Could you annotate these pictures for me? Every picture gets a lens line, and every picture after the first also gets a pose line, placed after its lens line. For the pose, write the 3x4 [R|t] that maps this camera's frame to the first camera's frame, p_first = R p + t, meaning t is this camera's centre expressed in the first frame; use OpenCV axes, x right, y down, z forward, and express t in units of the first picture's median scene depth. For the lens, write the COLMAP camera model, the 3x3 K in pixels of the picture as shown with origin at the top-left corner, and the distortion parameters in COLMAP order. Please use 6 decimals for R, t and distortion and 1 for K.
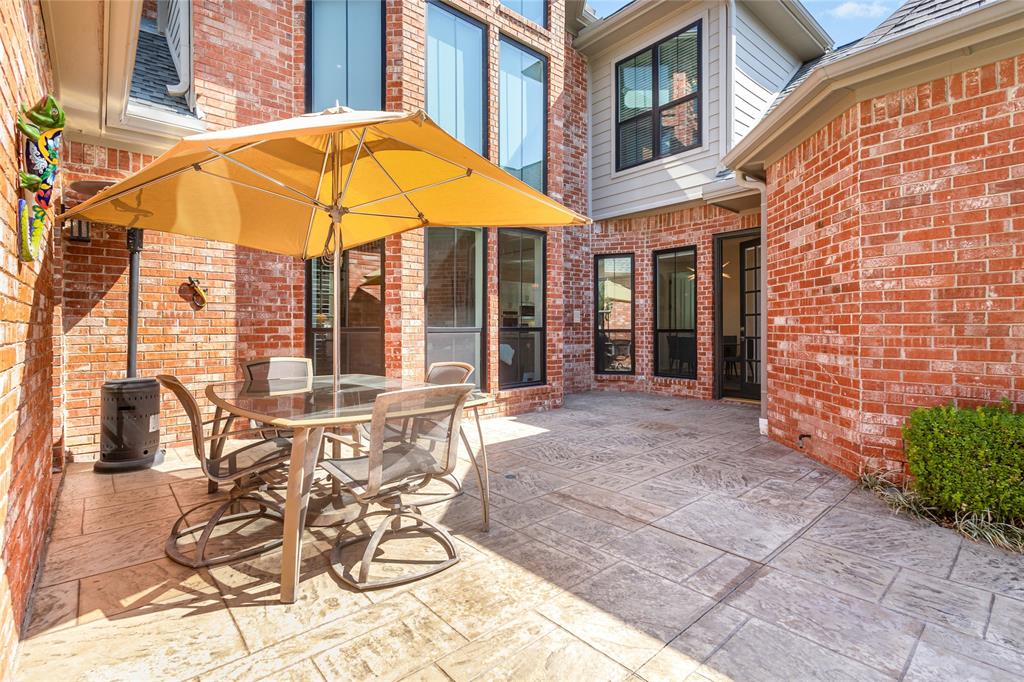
lens RADIAL K [[475.9, 0, 523.5], [0, 475.9, 322.8], [0, 0, 1]] dist [0.007657, -0.003012]
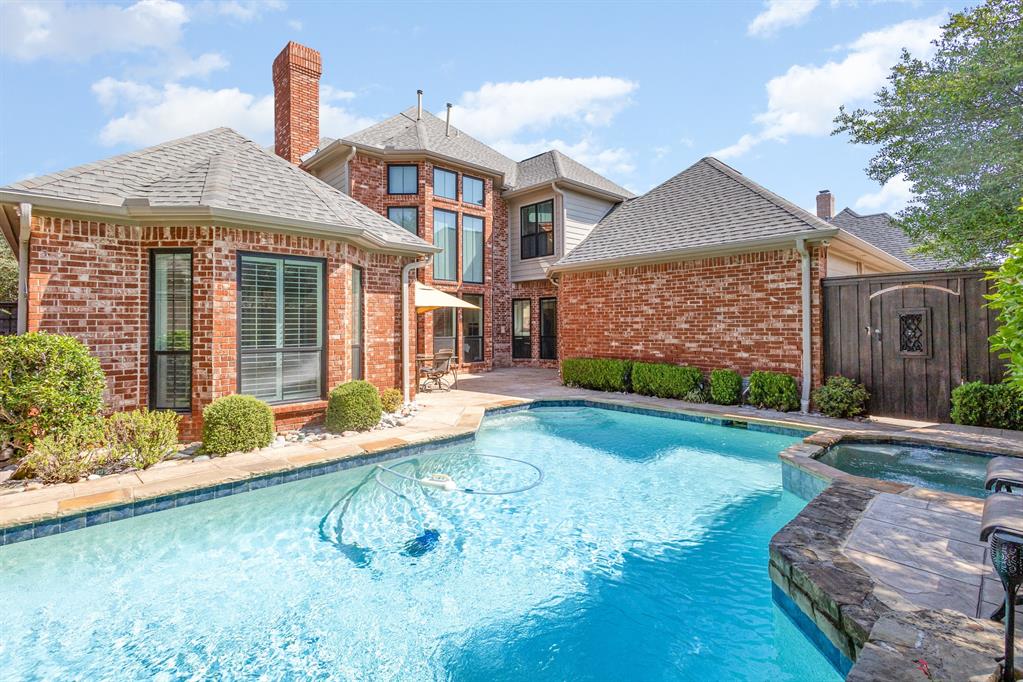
lens RADIAL K [[475.5, 0, 524.4], [0, 475.5, 320.7], [0, 0, 1]] dist [0.007657, -0.003012]
pose [[0.998573, -0.003002, 0.053312, 0.118493], [0.003145, 0.999992, -0.002616, -0.057262], [-0.053304, 0.002780, 0.998574, -1.274956]]
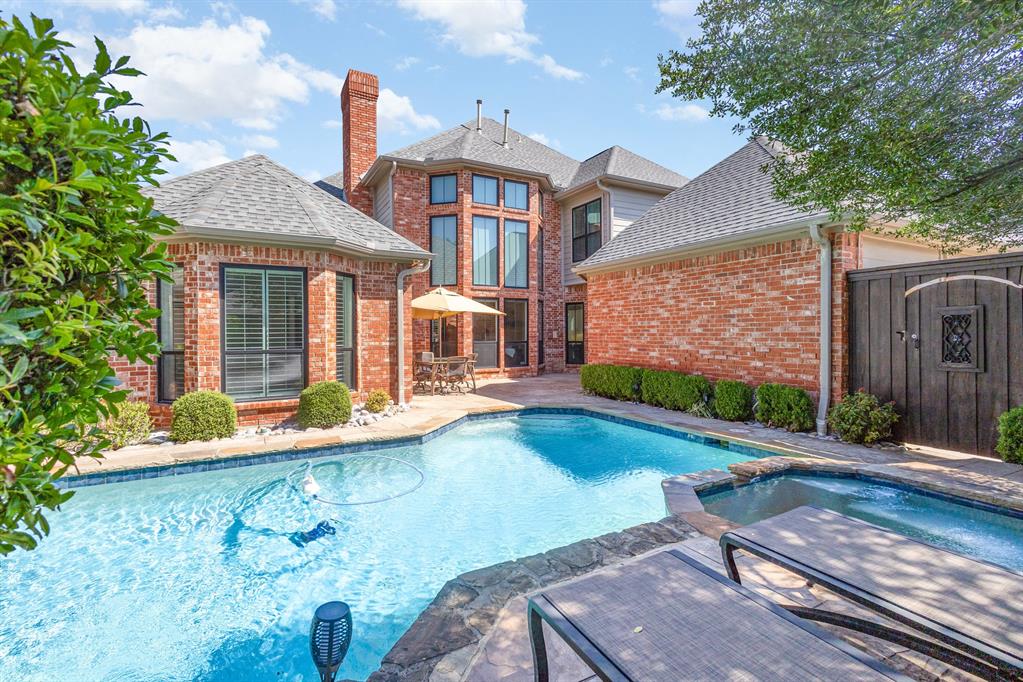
lens RADIAL K [[475.5, 0, 525.0], [0, 475.5, 332.2], [0, 0, 1]] dist [0.007657, -0.003012]
pose [[0.979284, -0.003029, -0.202468, 0.485664], [0.004847, 0.999952, 0.008483, -0.051560], [0.202432, -0.009288, 0.979252, -1.208991]]
